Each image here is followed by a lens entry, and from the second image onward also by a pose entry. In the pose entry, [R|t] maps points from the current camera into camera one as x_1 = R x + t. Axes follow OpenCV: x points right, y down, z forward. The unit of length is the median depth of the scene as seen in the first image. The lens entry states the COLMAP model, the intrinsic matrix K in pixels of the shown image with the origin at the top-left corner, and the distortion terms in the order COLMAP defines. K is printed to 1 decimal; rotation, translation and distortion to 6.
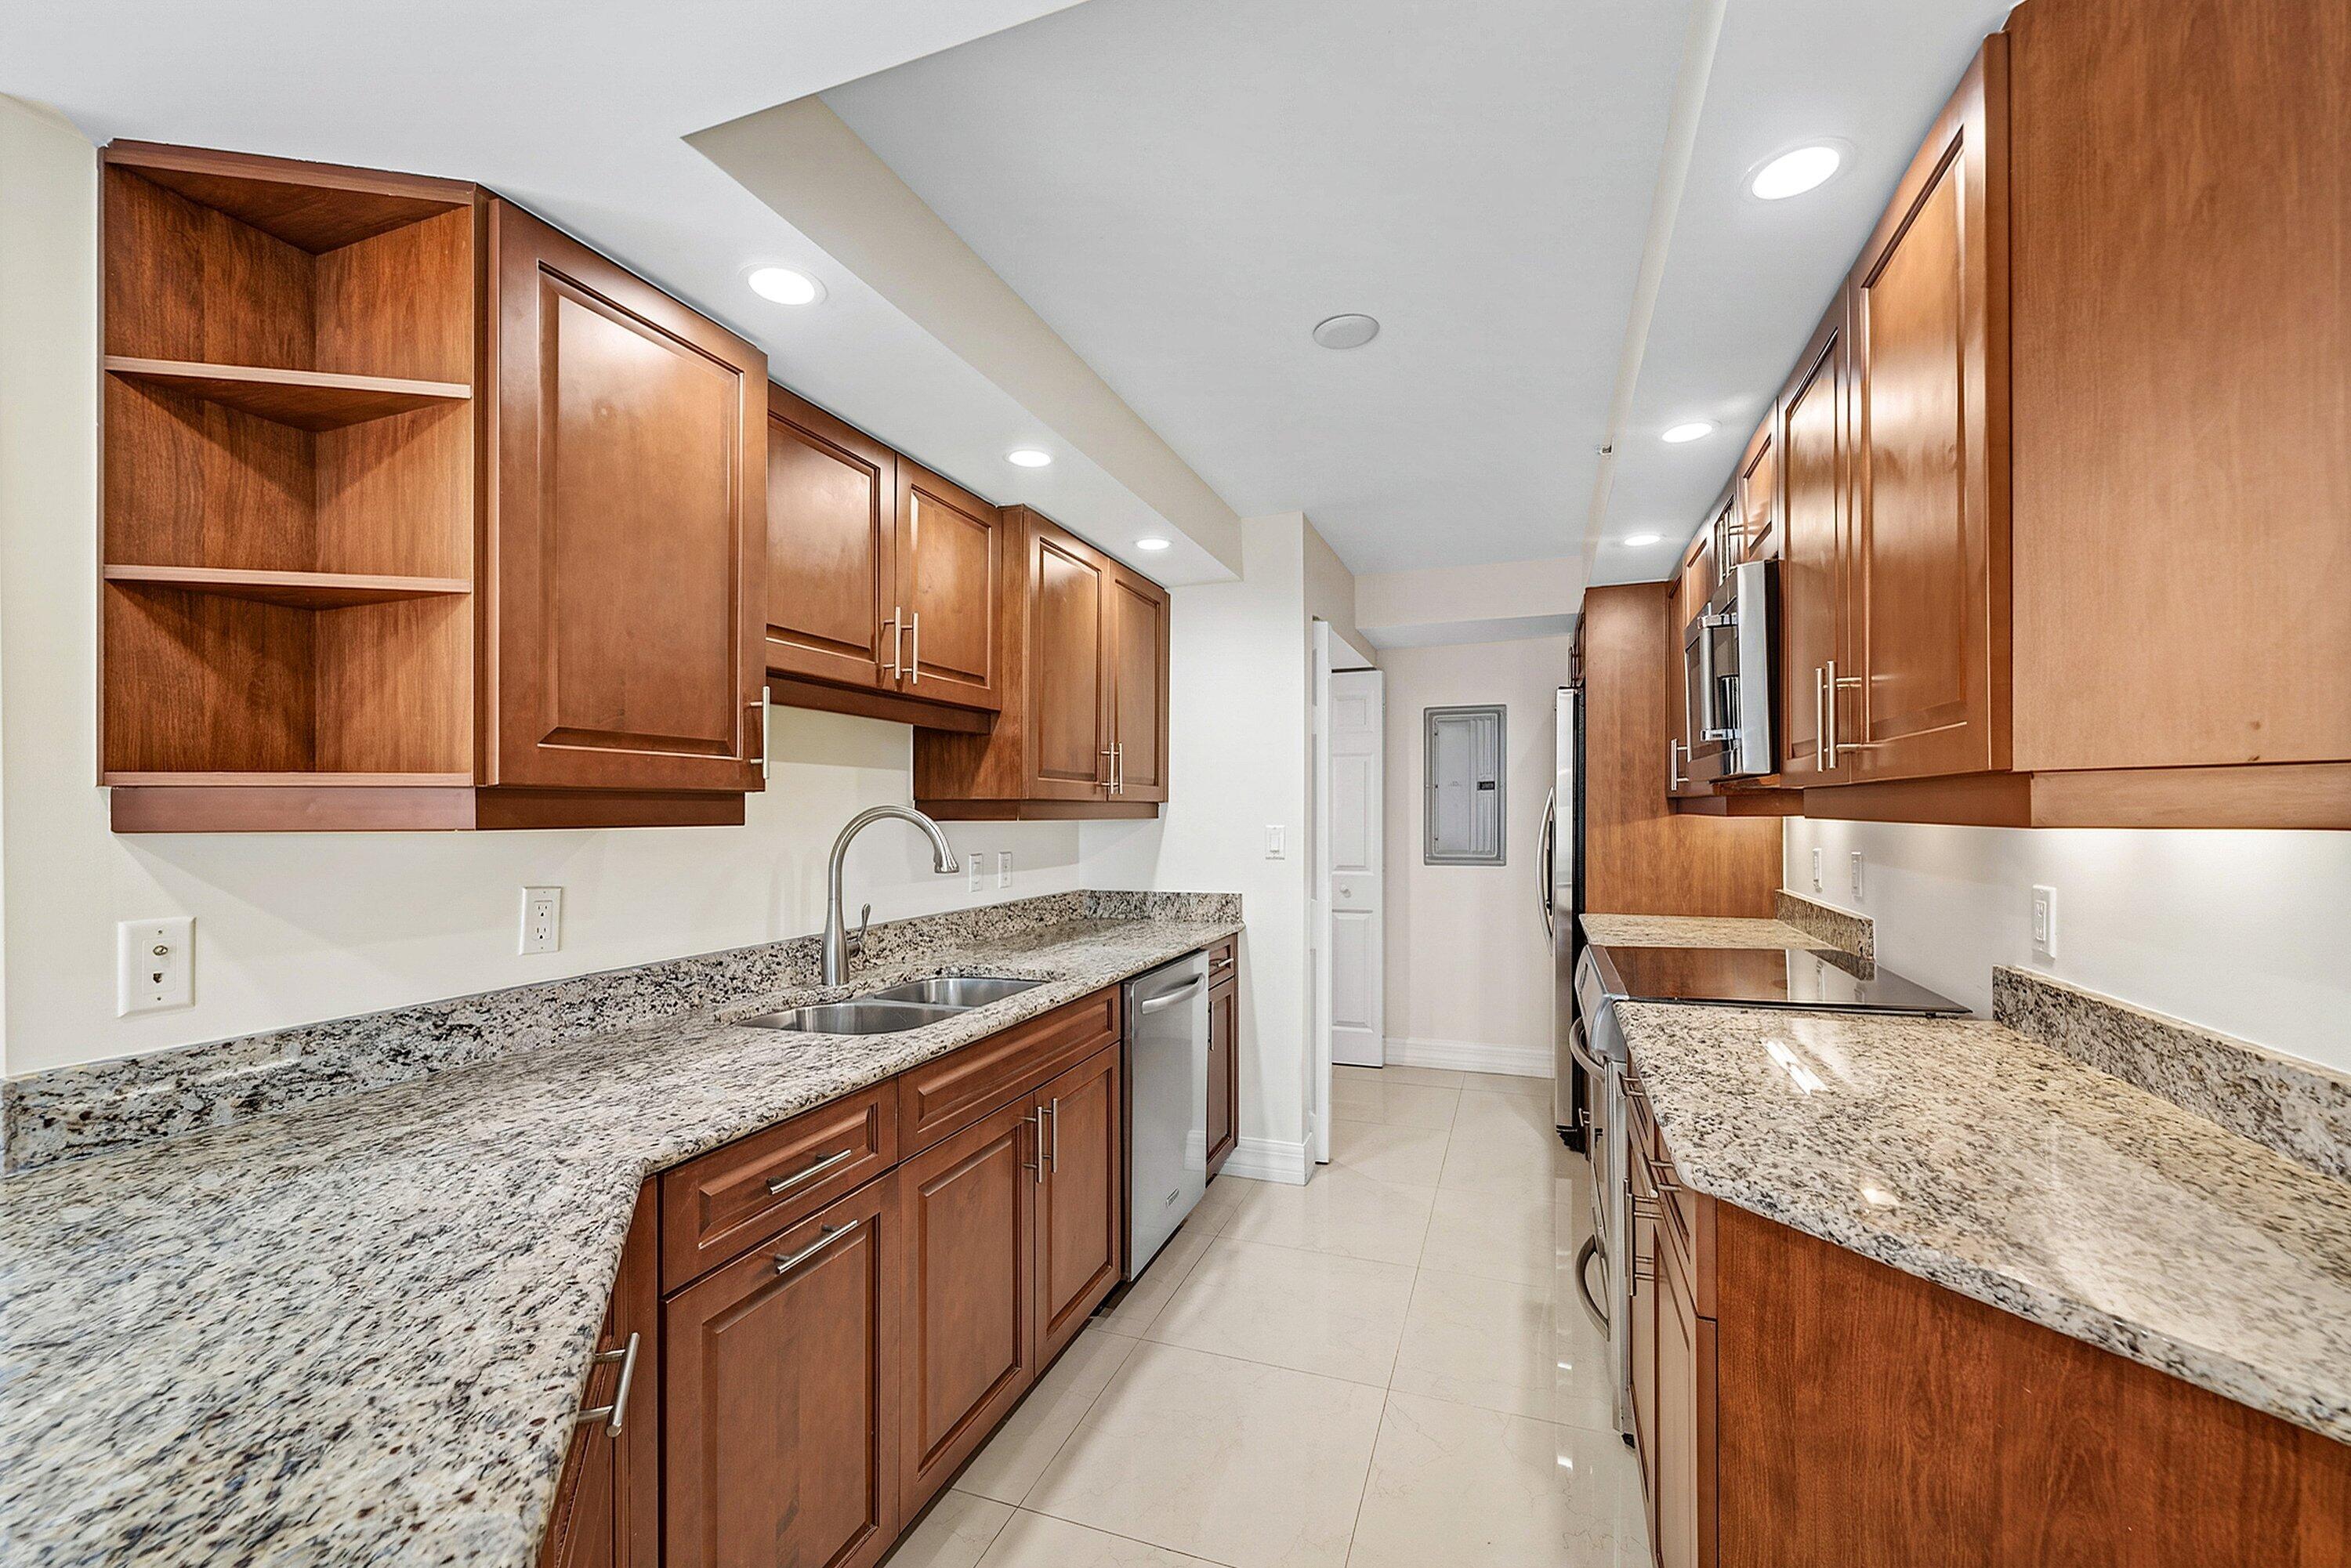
lens RADIAL K [[963.2, 0, 1168.0], [0, 963.2, 801.6], [0, 0, 1]] dist [0.006183, -0.000487]
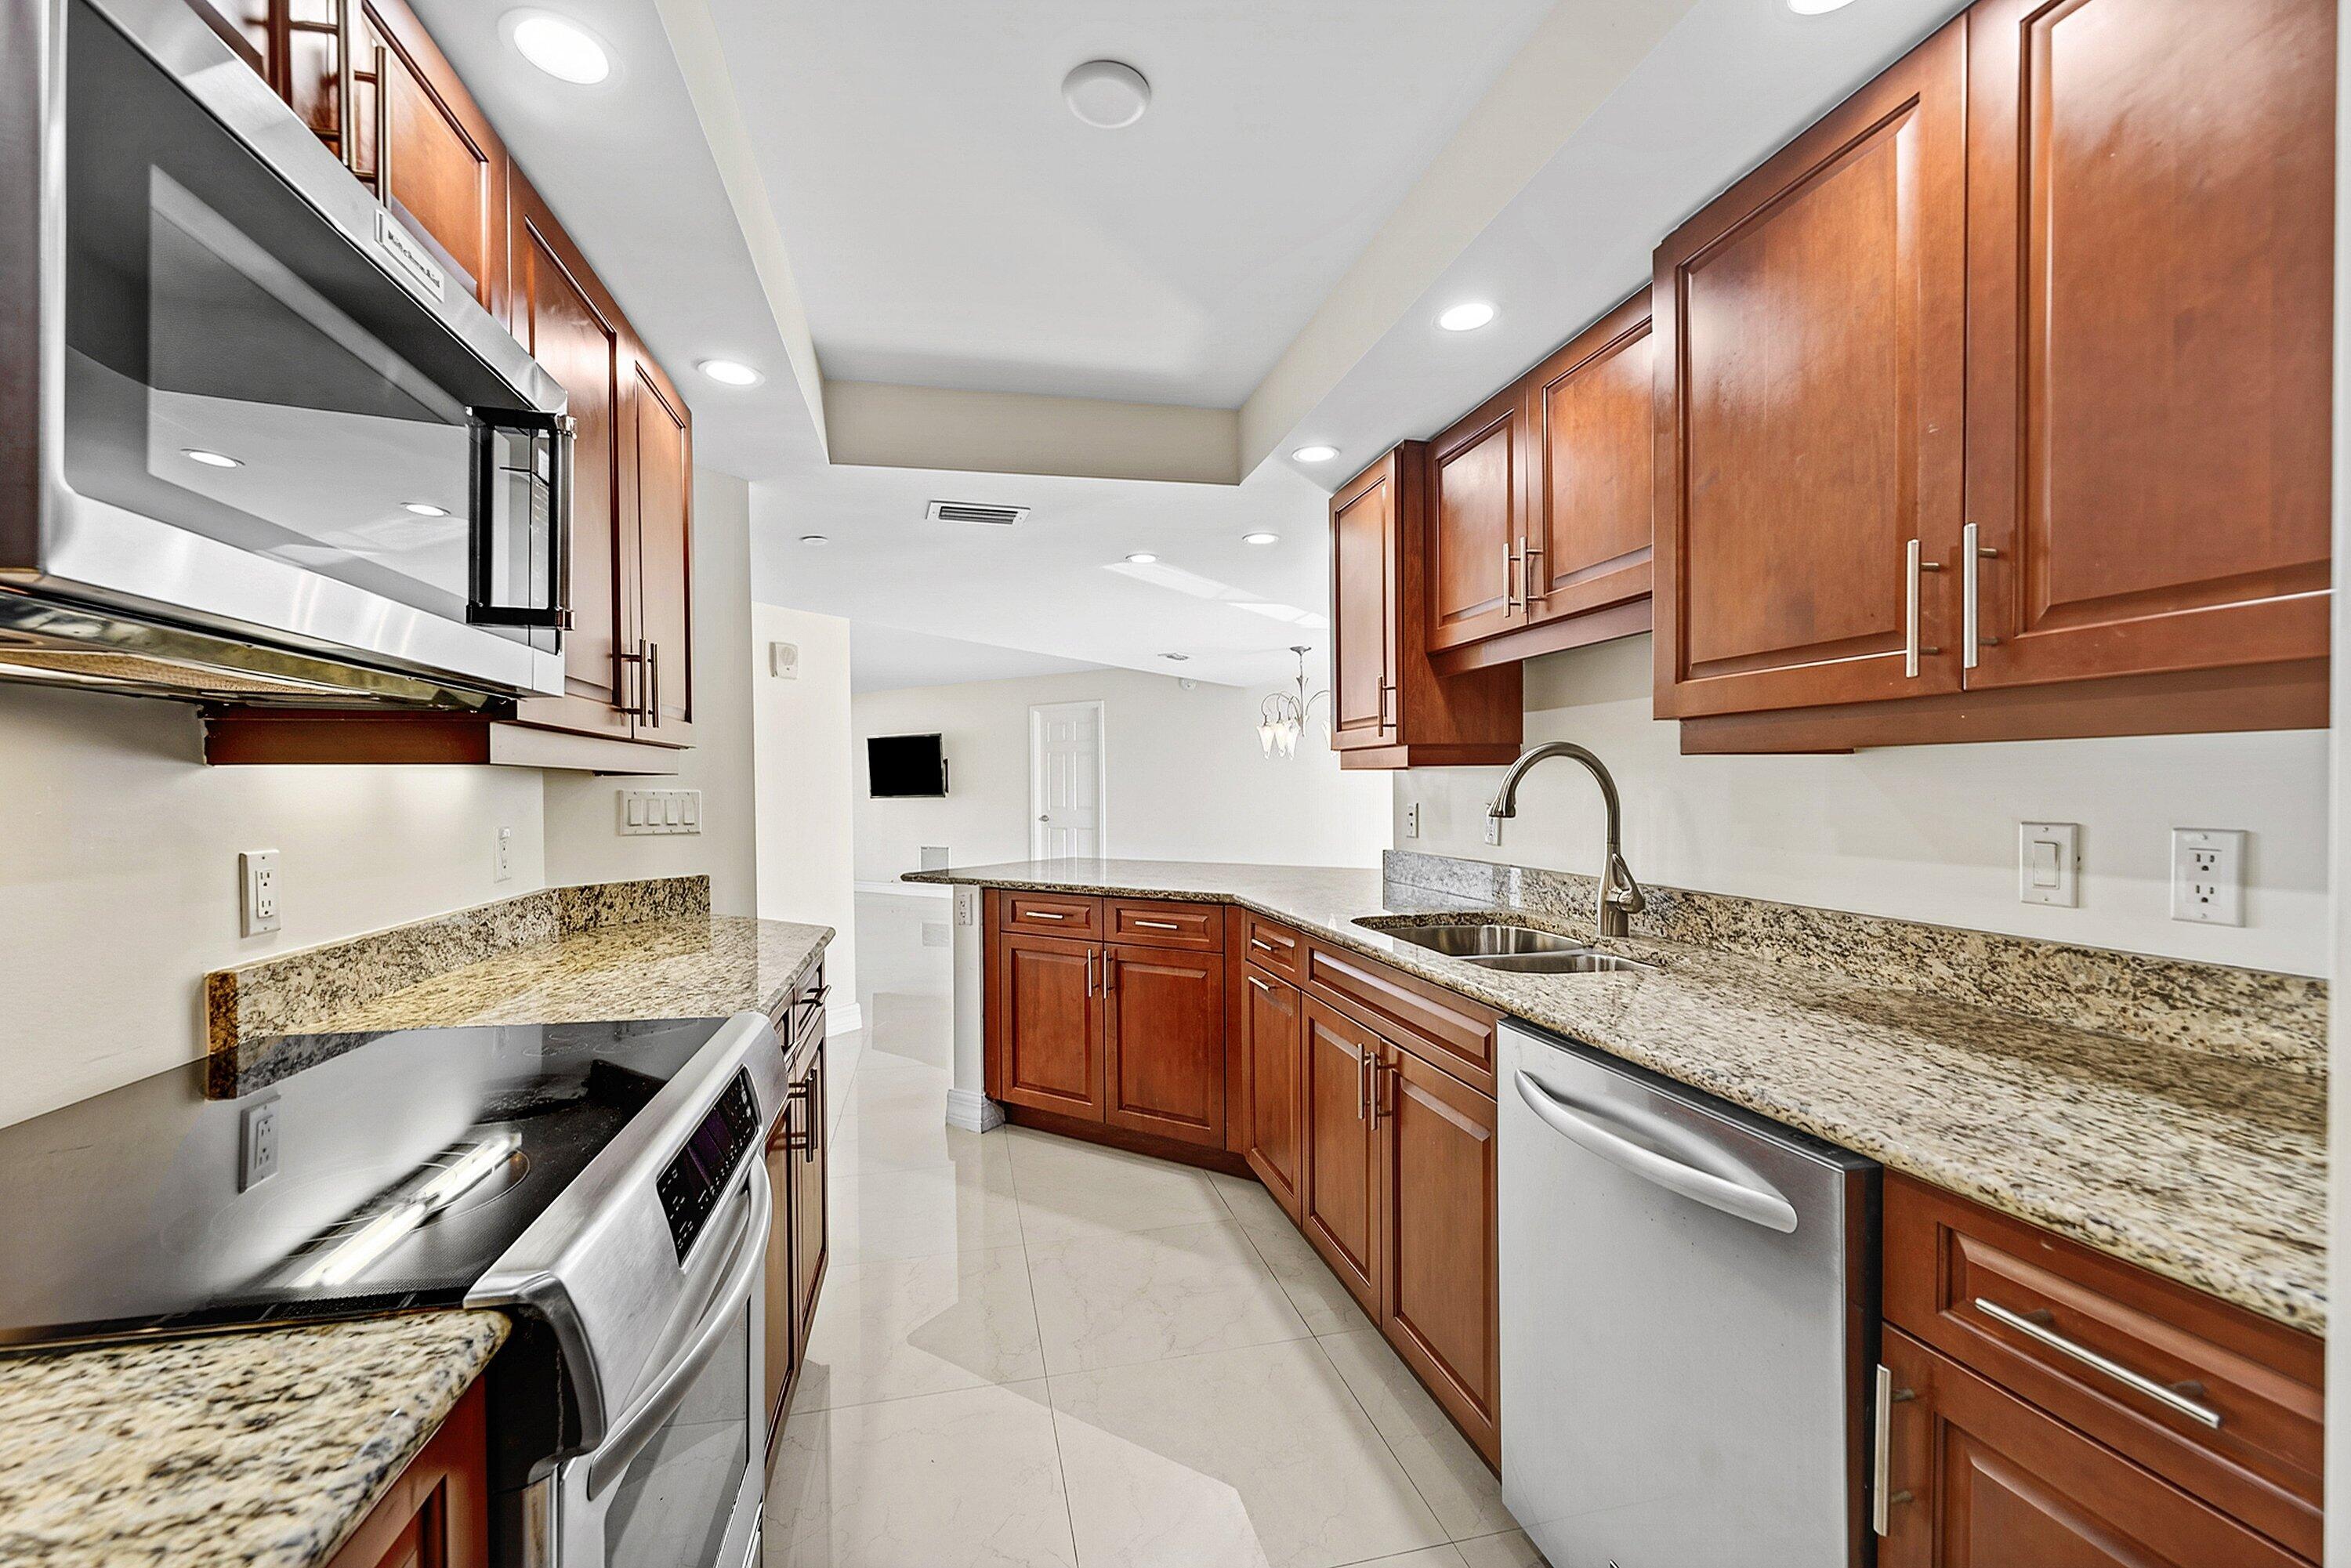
lens RADIAL K [[963.2, 0, 1159.6], [0, 963.2, 784.8], [0, 0, 1]] dist [0.006183, -0.000487]
pose [[-0.836197, 0.013064, -0.548274, 0.566246], [0.019911, 0.999780, -0.006545, 0.043401], [0.548068, -0.016389, -0.836273, 1.632029]]
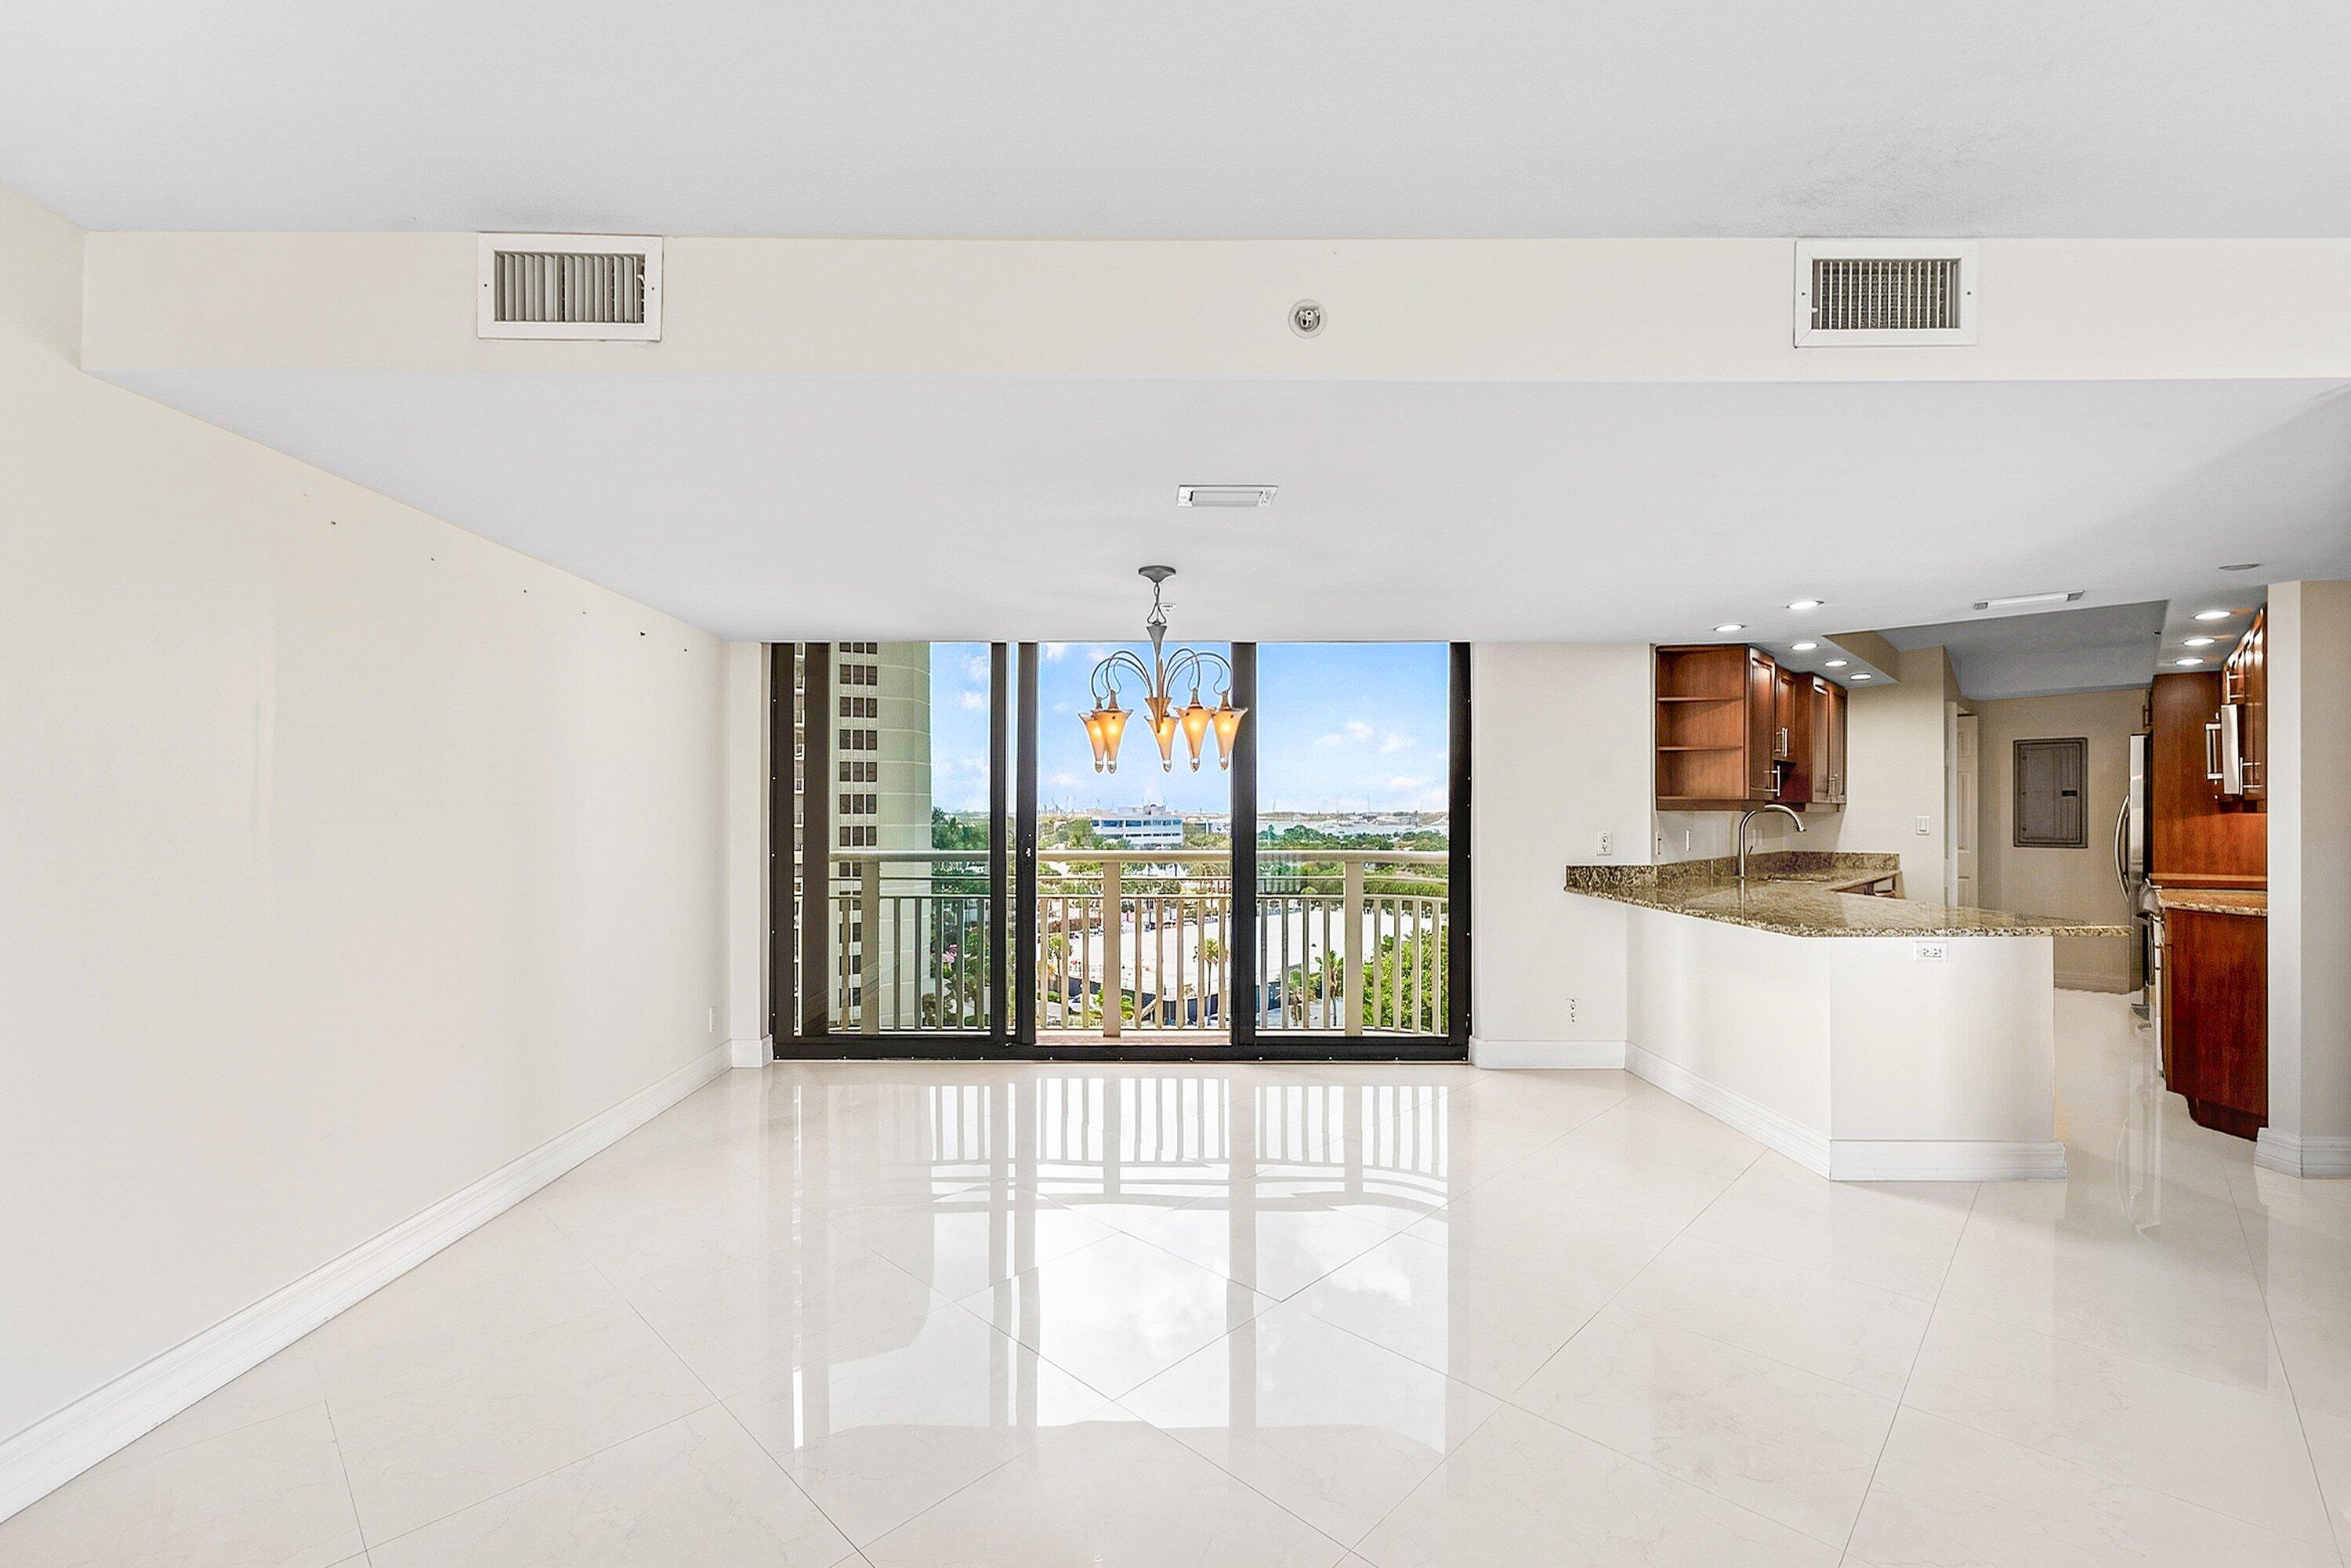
lens RADIAL K [[963.2, 0, 1154.6], [0, 963.2, 797.5], [0, 0, 1]] dist [0.006183, -0.000487]
pose [[0.913391, 0.005680, -0.407043, -0.764319], [-0.005697, 0.999983, 0.001170, -0.009522], [0.407043, 0.001250, 0.913408, -2.044248]]
